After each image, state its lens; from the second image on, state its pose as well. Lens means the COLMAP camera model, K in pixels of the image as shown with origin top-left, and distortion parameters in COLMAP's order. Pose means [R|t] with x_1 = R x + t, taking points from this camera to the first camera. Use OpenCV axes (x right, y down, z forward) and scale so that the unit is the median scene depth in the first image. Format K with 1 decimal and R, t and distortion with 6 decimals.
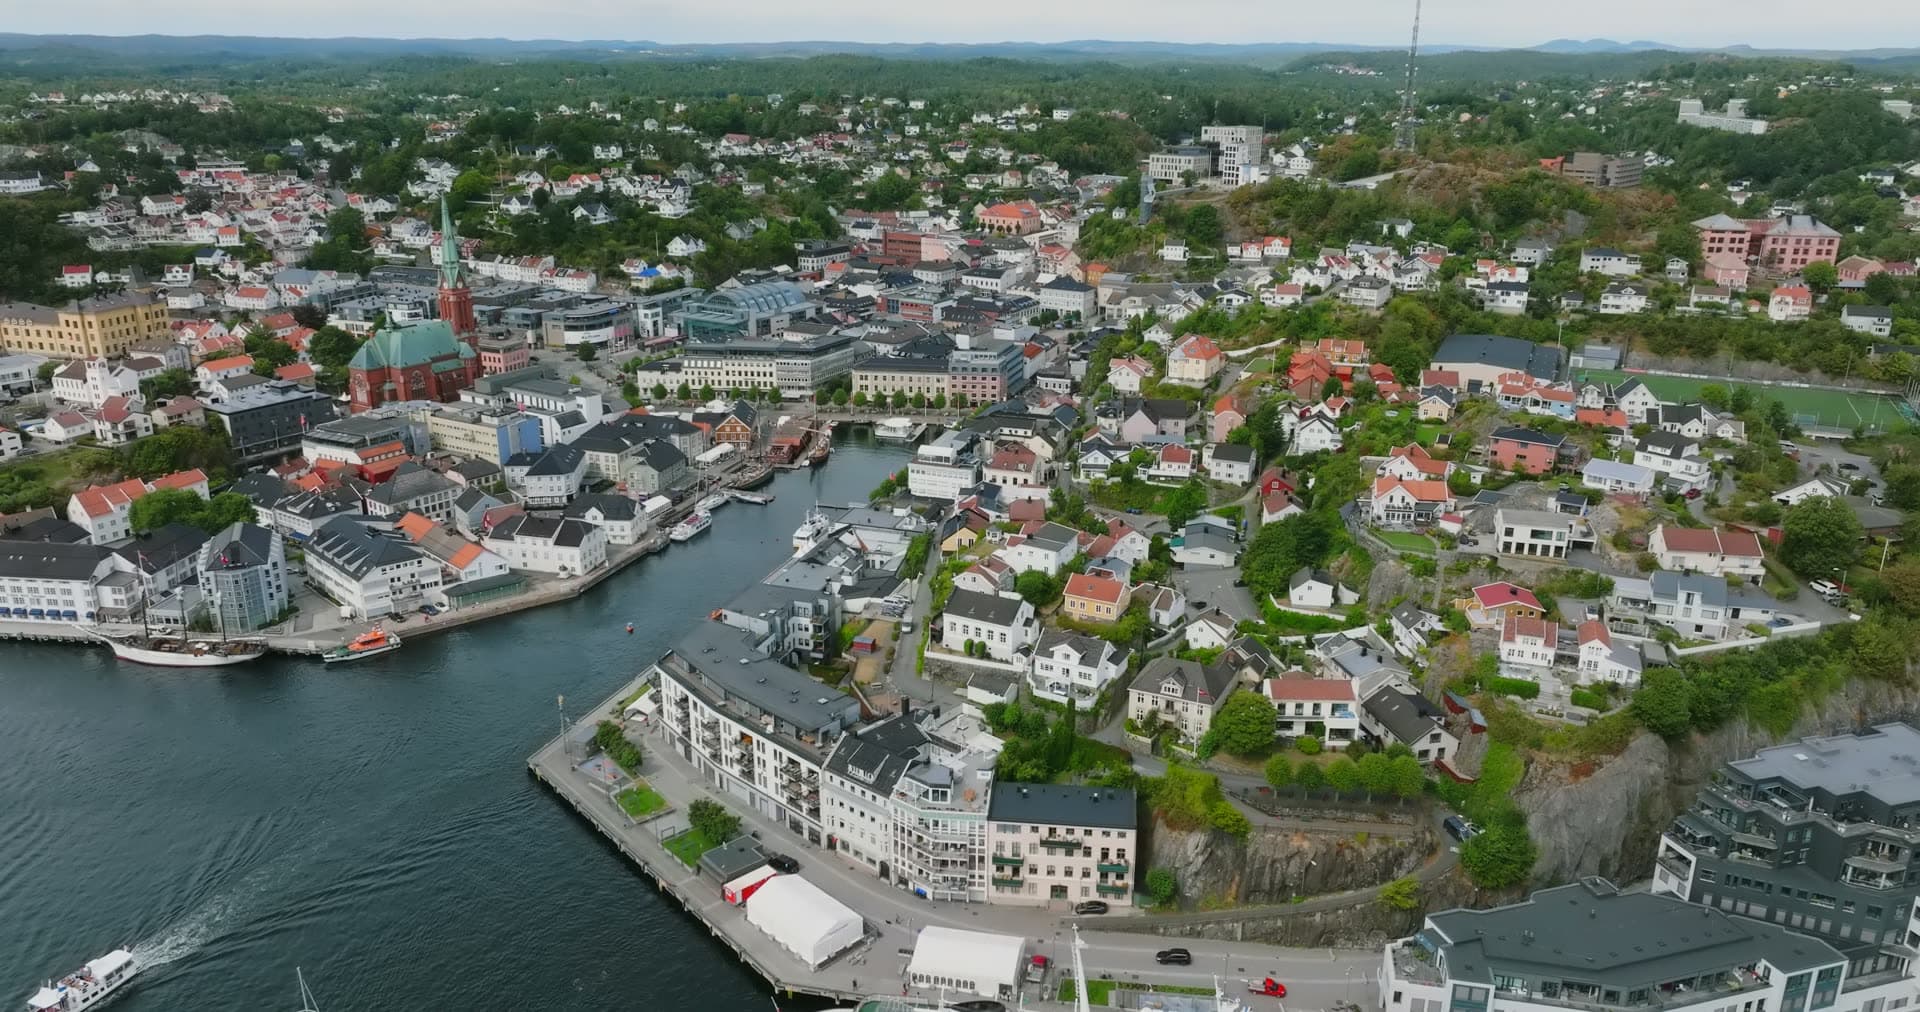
lens RADIAL K [[1348.0, 0, 960.3], [0, 1348.0, 502.1], [0, 0, 1]] dist [-0.001902, 0.018152]
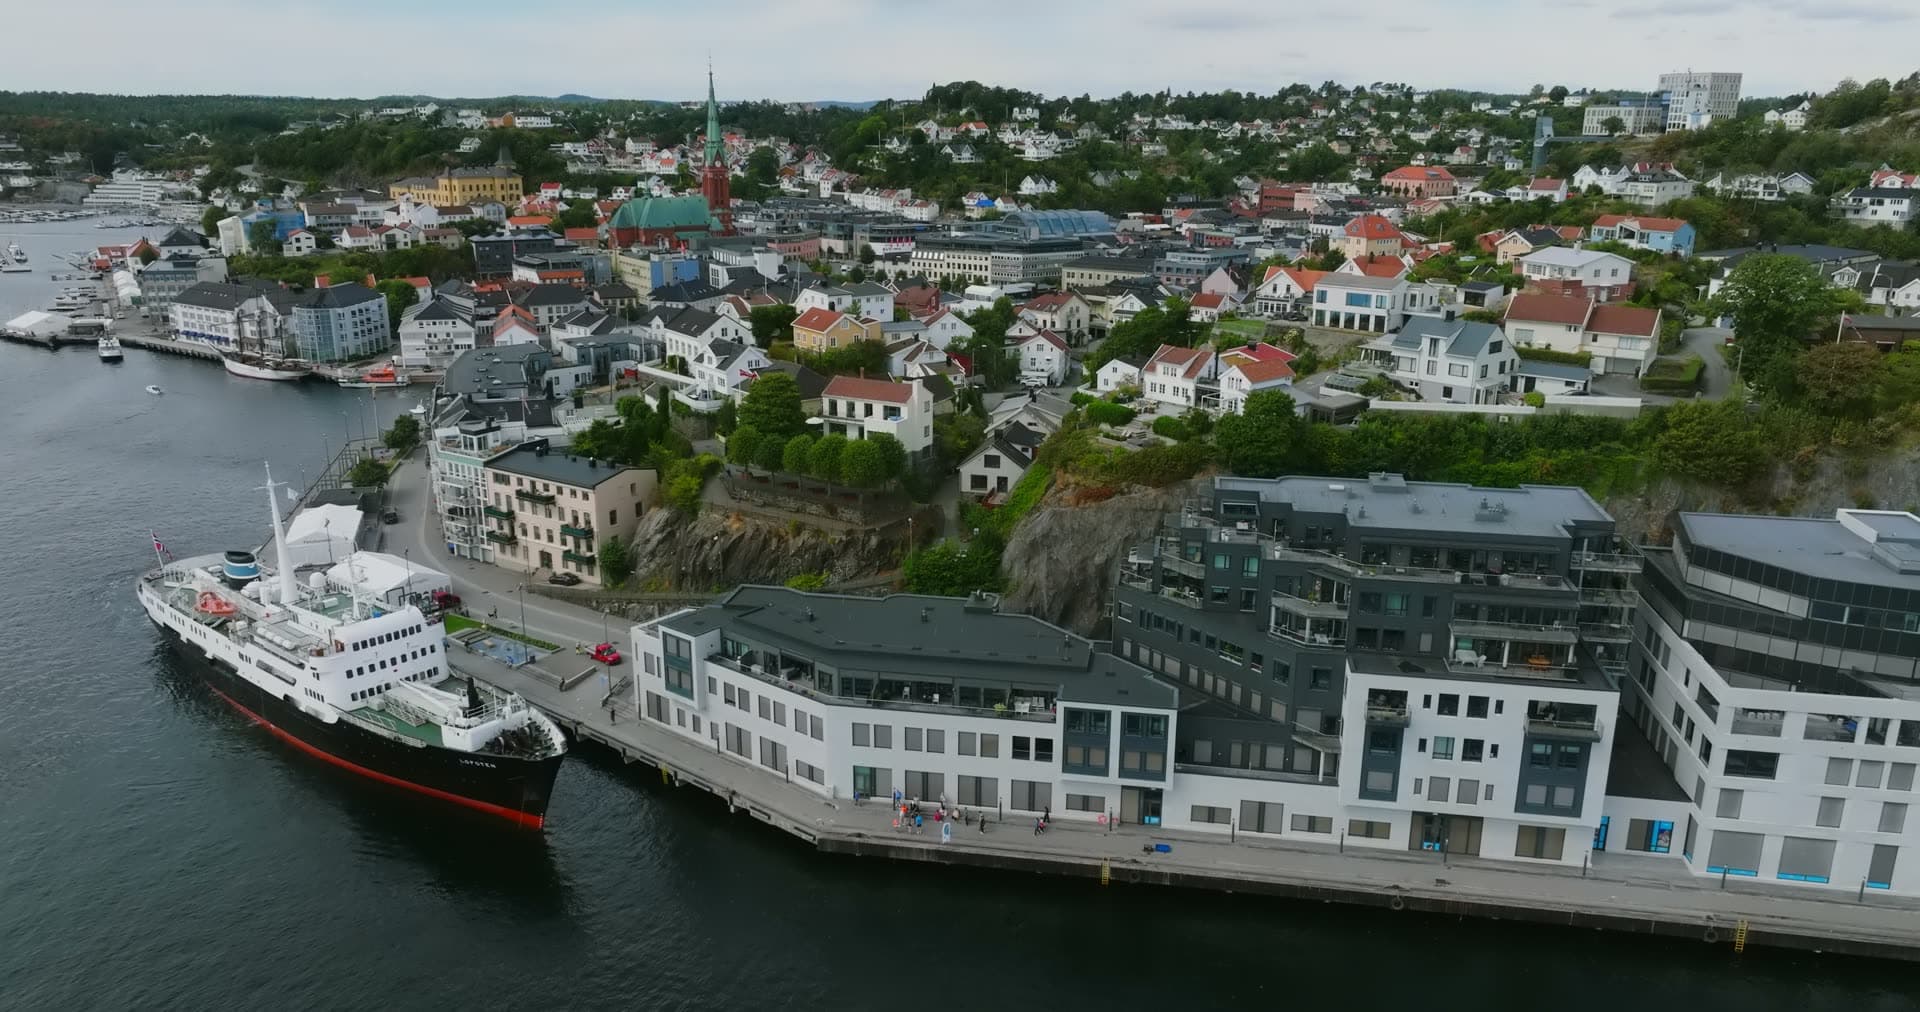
lens RADIAL K [[1348.0, 0, 959.8], [0, 1348.0, 500.6], [0, 0, 1]] dist [-0.001902, 0.018152]
pose [[0.892073, 0.122411, -0.434995, 0.324374], [-0.143010, 0.989611, -0.014797, 0.100755], [0.428665, 0.075409, 0.900311, 0.132492]]
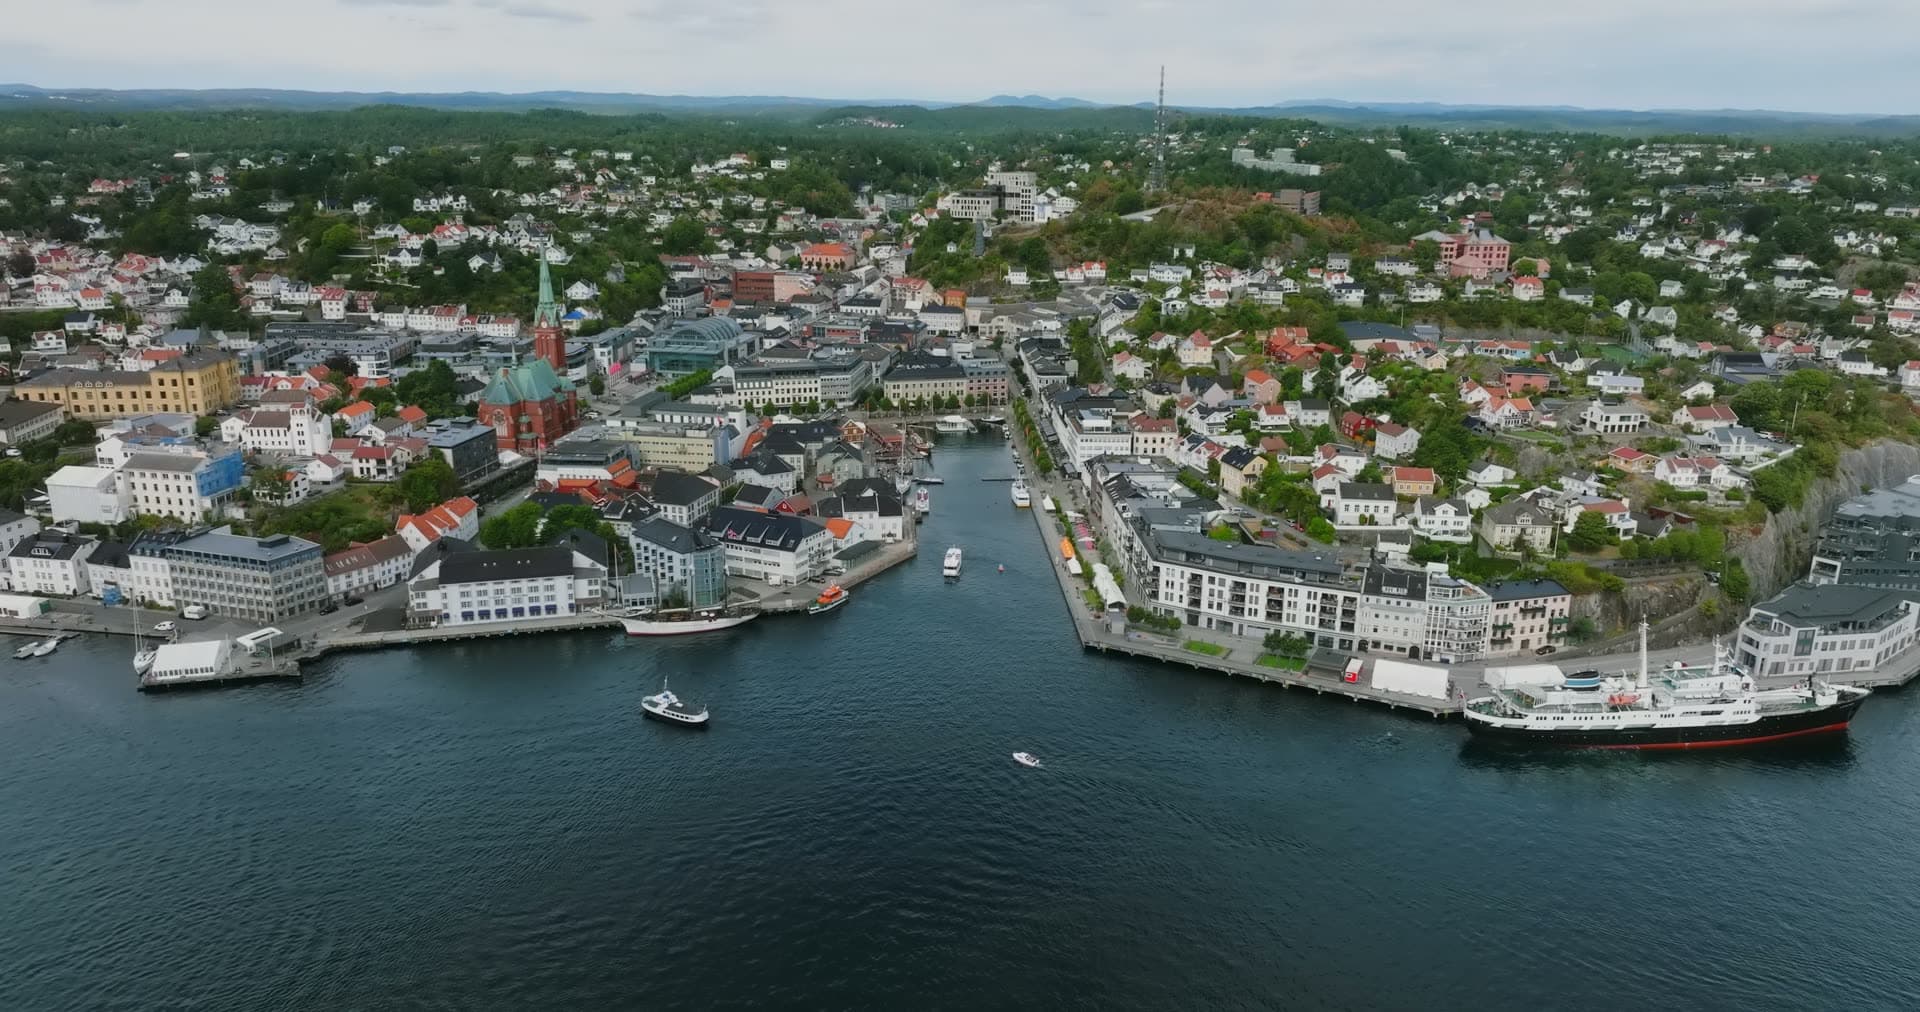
lens RADIAL K [[1348.0, 0, 960.6], [0, 1348.0, 507.6], [0, 0, 1]] dist [-0.001902, 0.018152]
pose [[0.929332, -0.099416, 0.355610, -0.492270], [0.110522, 0.993813, -0.010999, 0.033600], [-0.352316, 0.049524, 0.934570, -0.114483]]
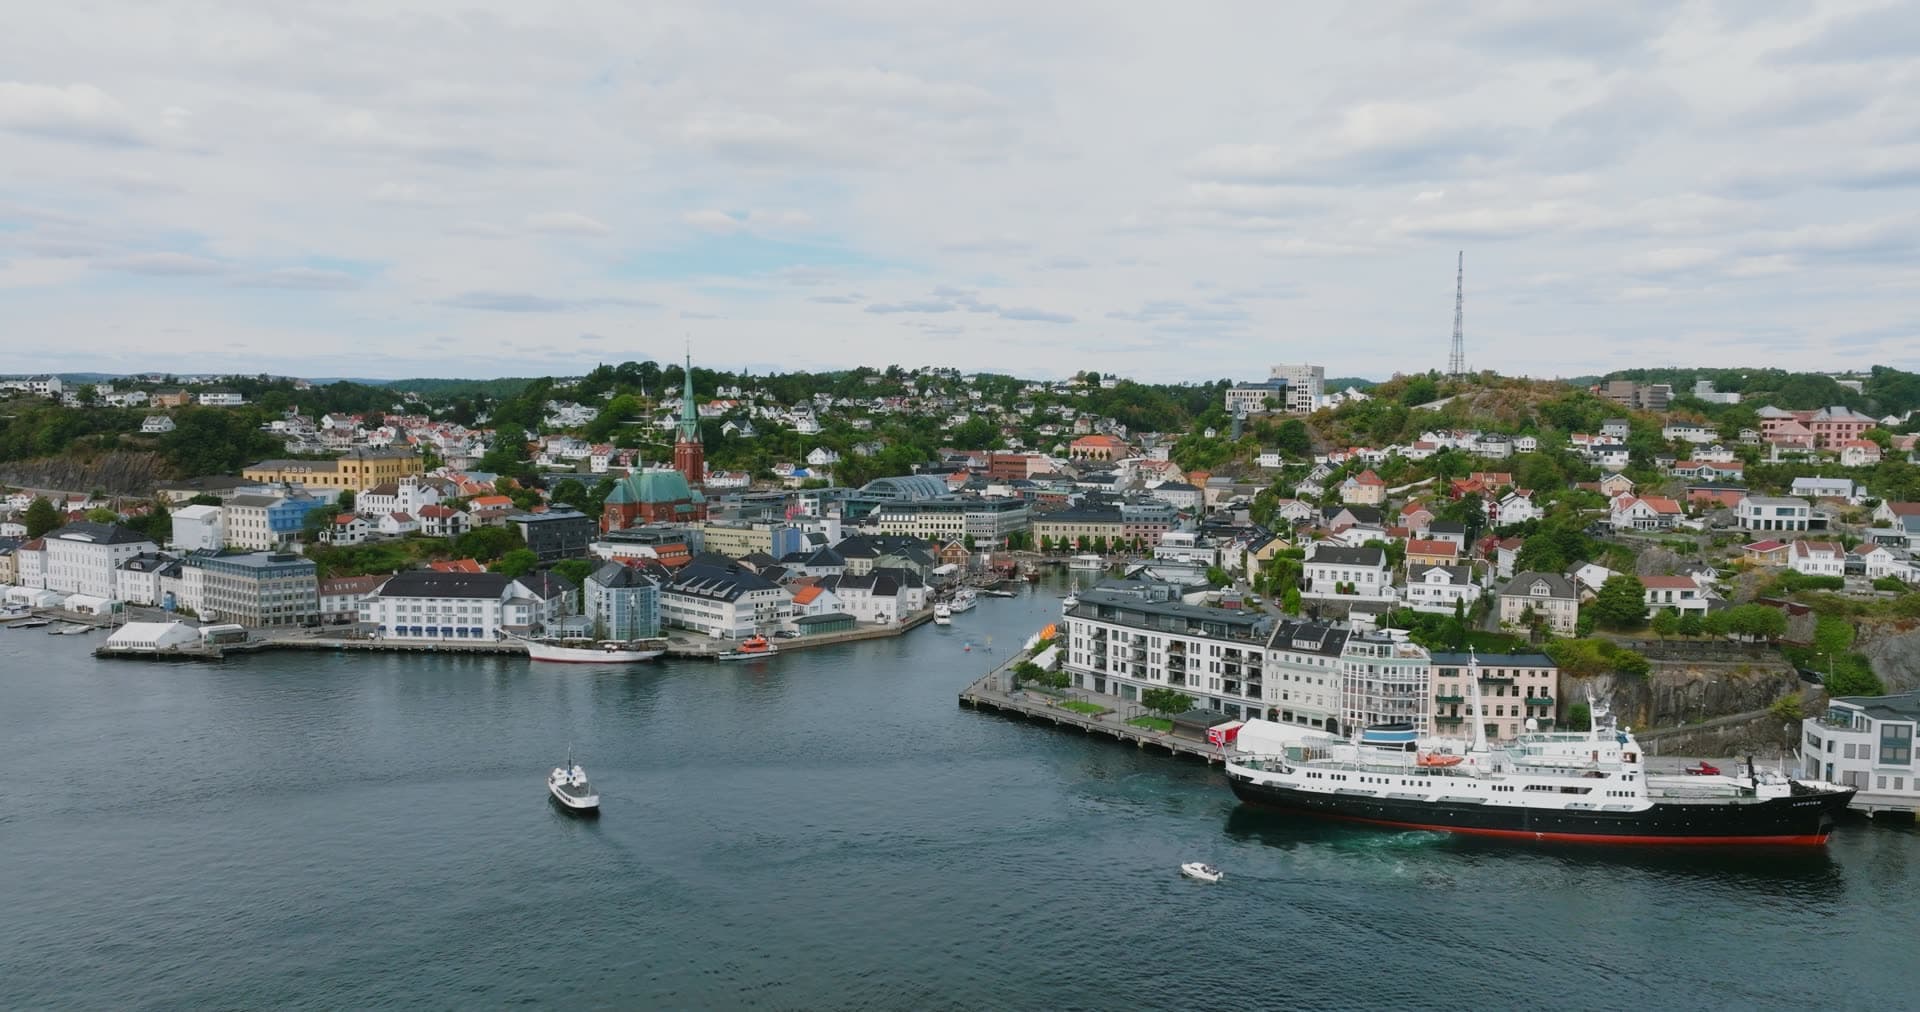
lens RADIAL K [[1348.0, 0, 960.2], [0, 1348.0, 506.9], [0, 0, 1]] dist [-0.001902, 0.018152]
pose [[0.999489, -0.000777, 0.031964, -0.196295], [0.008383, 0.971101, -0.238523, 0.170911], [-0.030854, 0.238669, 0.970611, -0.086195]]
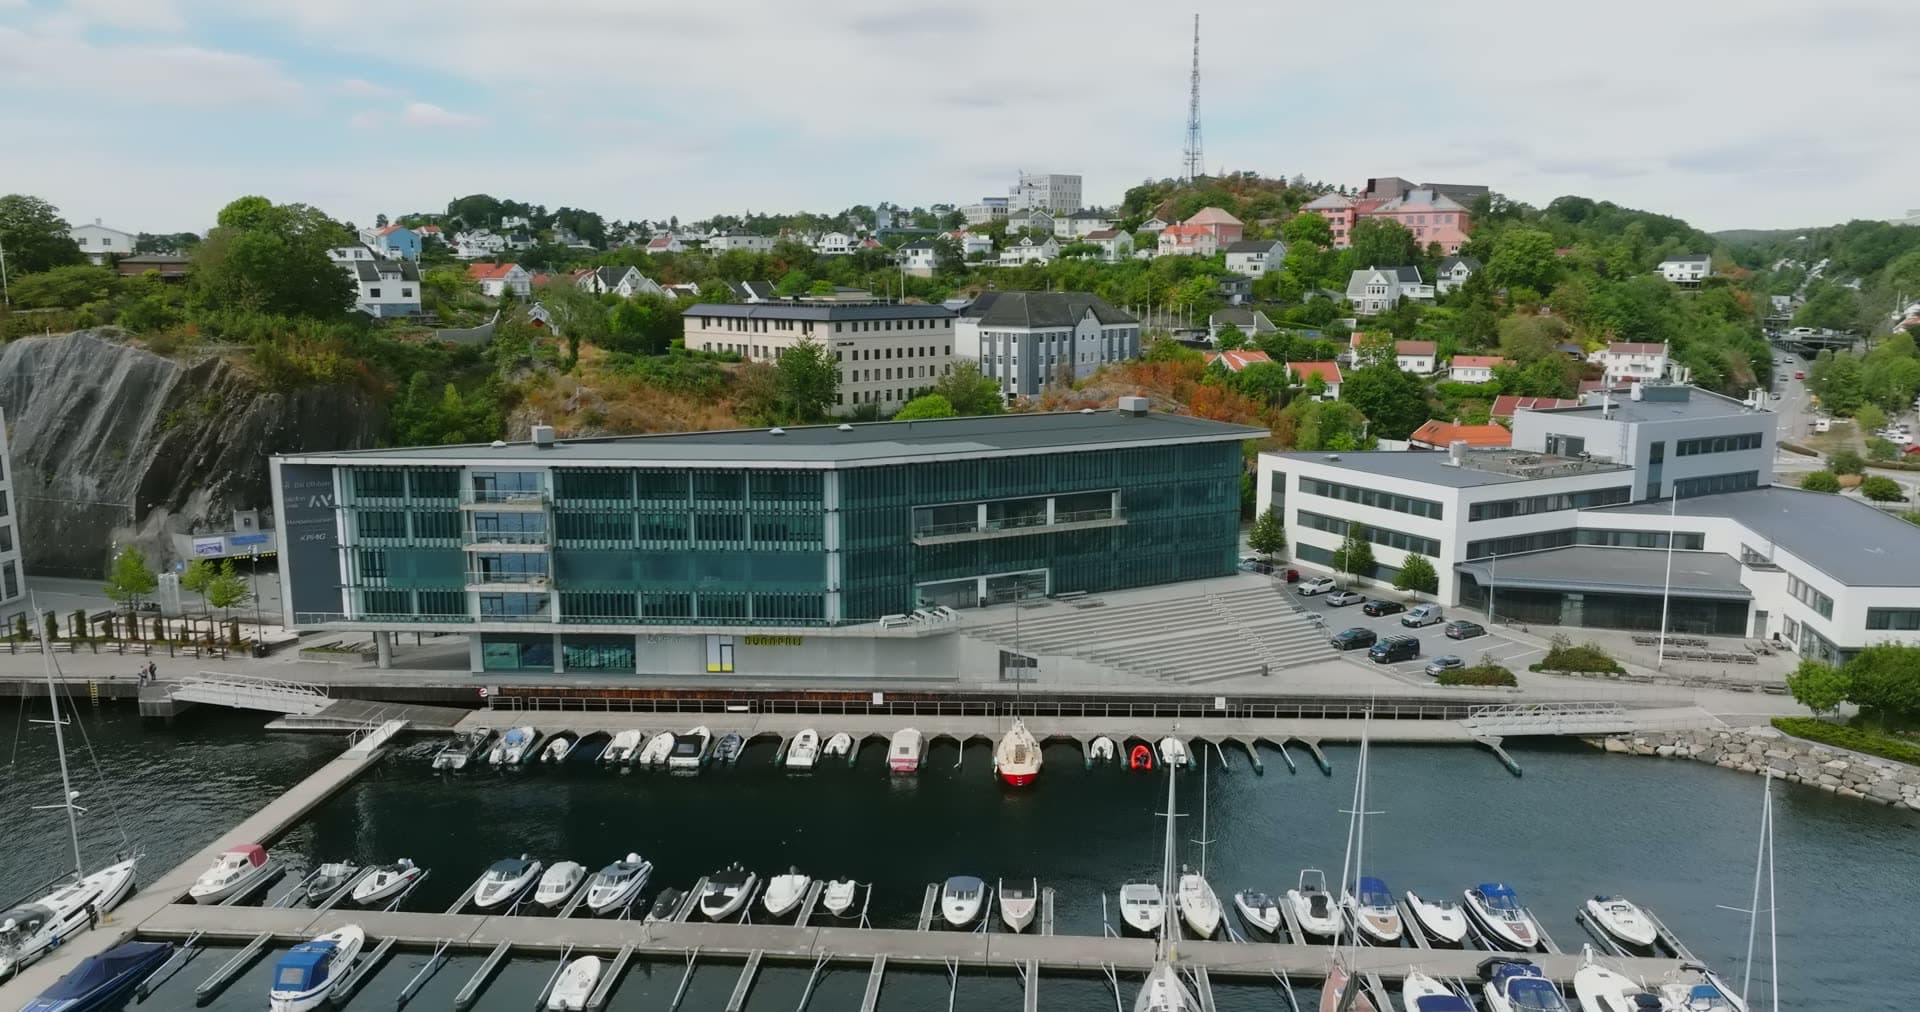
lens RADIAL K [[1348.0, 0, 956.9], [0, 1348.0, 506.7], [0, 0, 1]] dist [-0.001902, 0.018152]
pose [[0.944231, 0.051920, -0.325165, 0.778070], [-0.098913, 0.986608, -0.129694, 0.119668], [0.314076, 0.154625, 0.936722, 0.262463]]
